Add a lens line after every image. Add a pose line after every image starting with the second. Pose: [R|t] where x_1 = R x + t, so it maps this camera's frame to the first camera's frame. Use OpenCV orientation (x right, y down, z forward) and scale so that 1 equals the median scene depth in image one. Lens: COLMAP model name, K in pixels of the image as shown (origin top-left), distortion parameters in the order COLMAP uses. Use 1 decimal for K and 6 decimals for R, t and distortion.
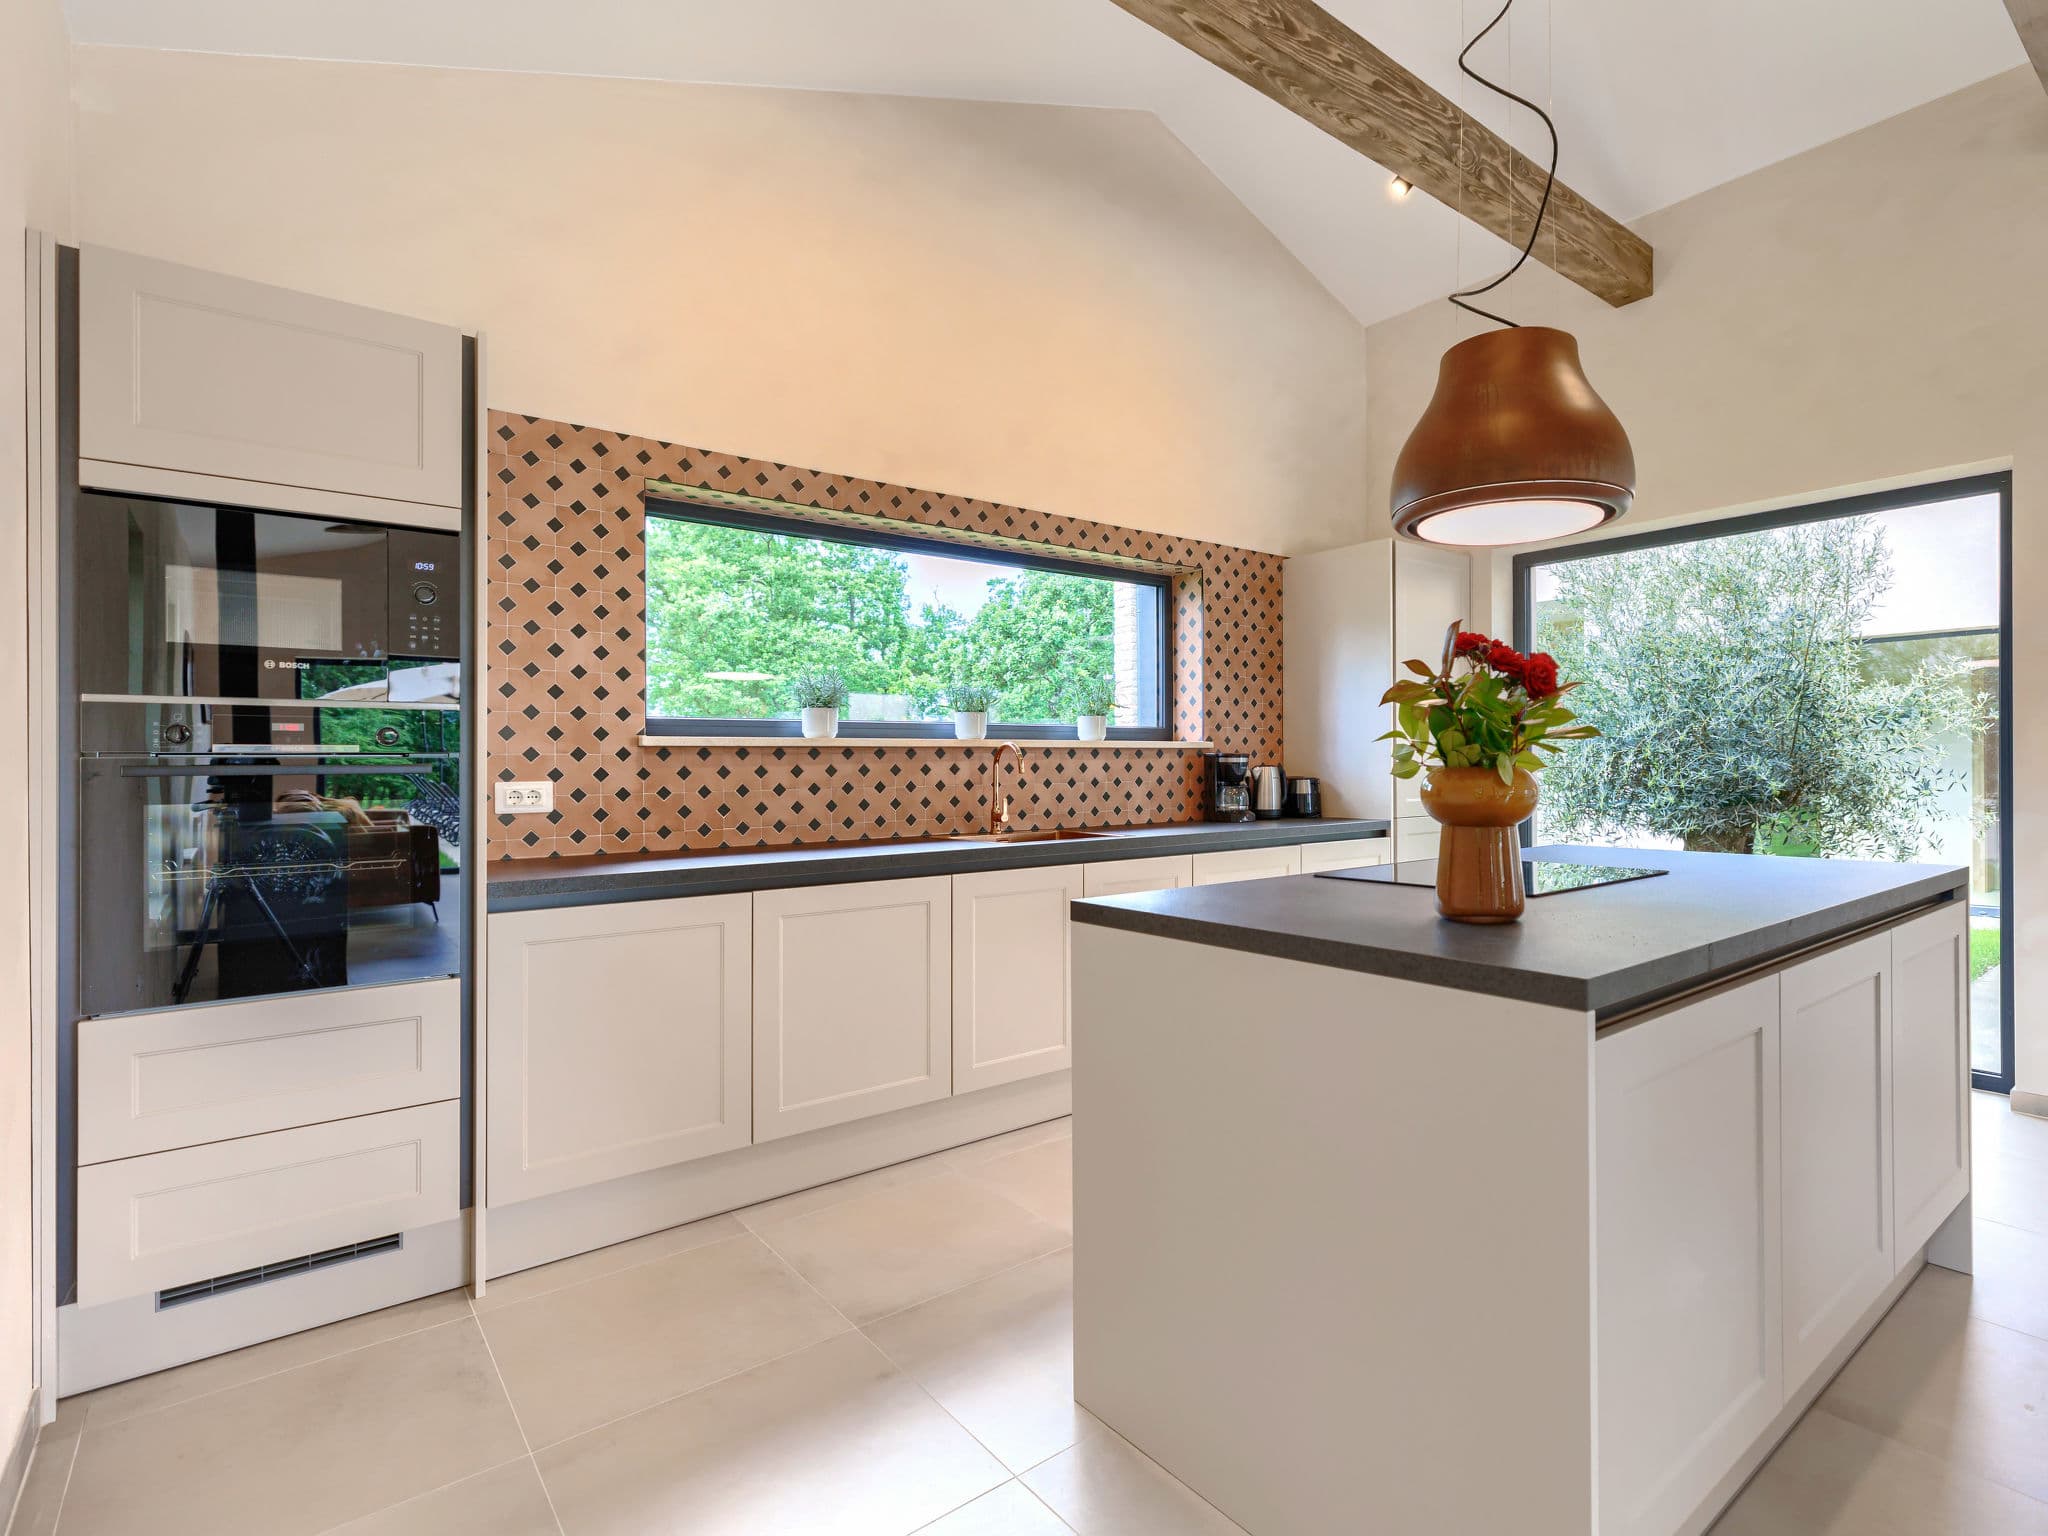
lens RADIAL K [[998.1, 0, 1024.0], [0, 998.1, 768.0], [0, 0, 1]] dist [-0.018644, 0.000216]
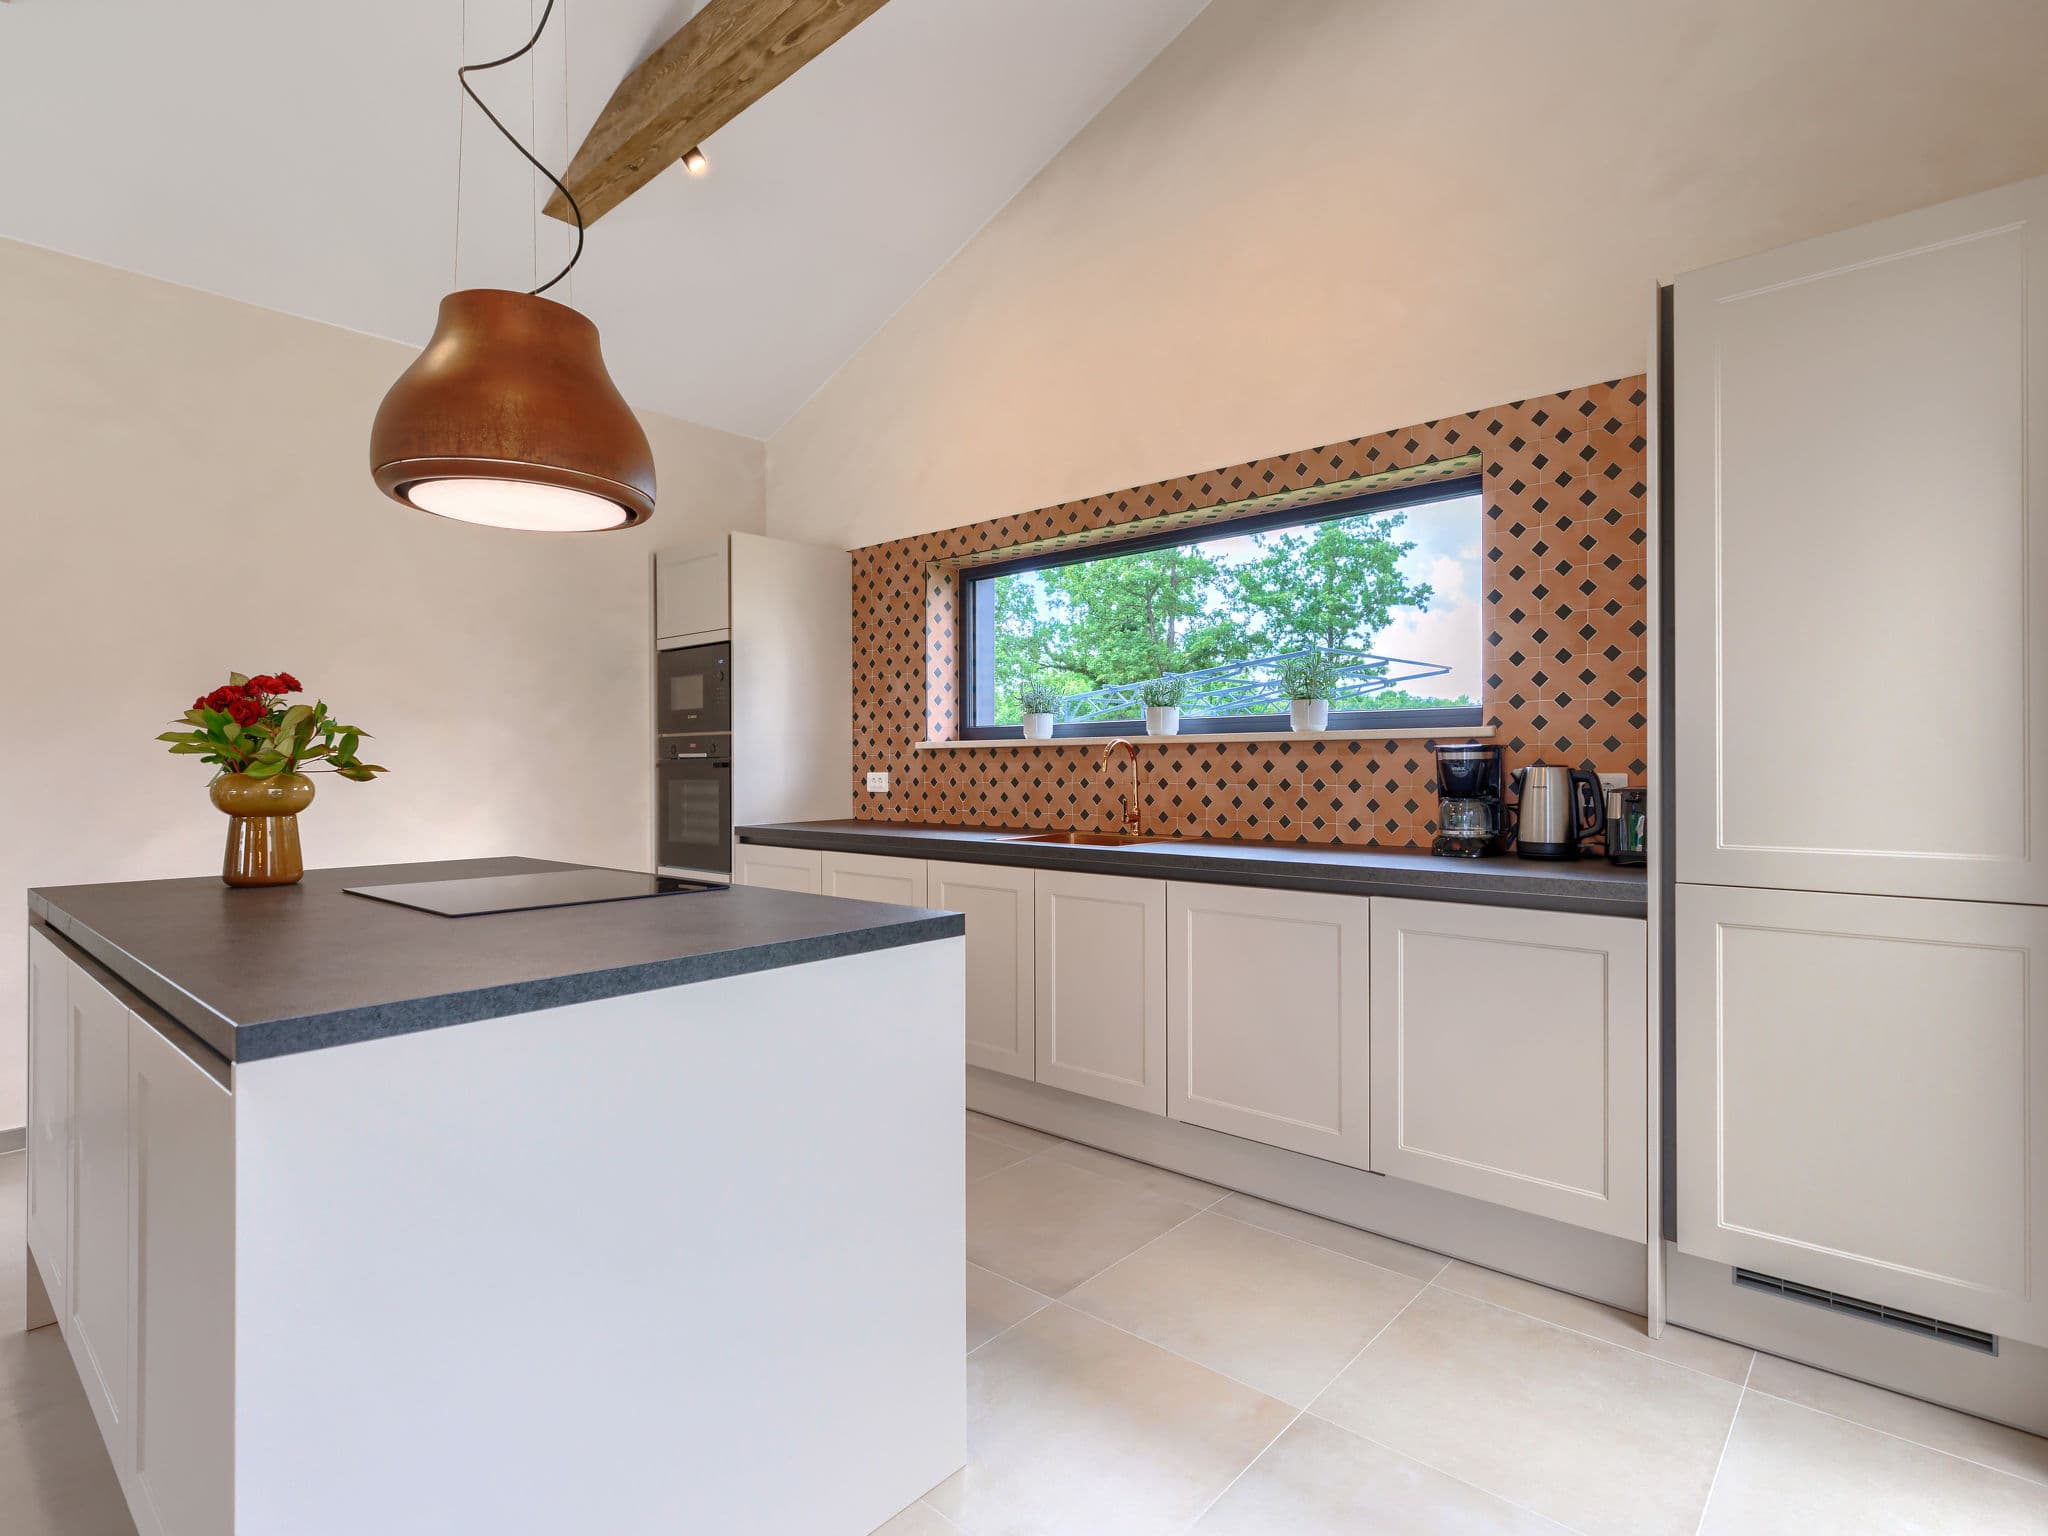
lens RADIAL K [[1042.9, 0, 1013.3], [0, 1042.9, 733.7], [0, 0, 1]] dist [0.011148, 0.000755]
pose [[0.186200, -0.020845, -0.982291, 0.874086], [0.001857, 0.999781, -0.020864, -0.009596], [0.982510, 0.002060, 0.186198, 0.660347]]
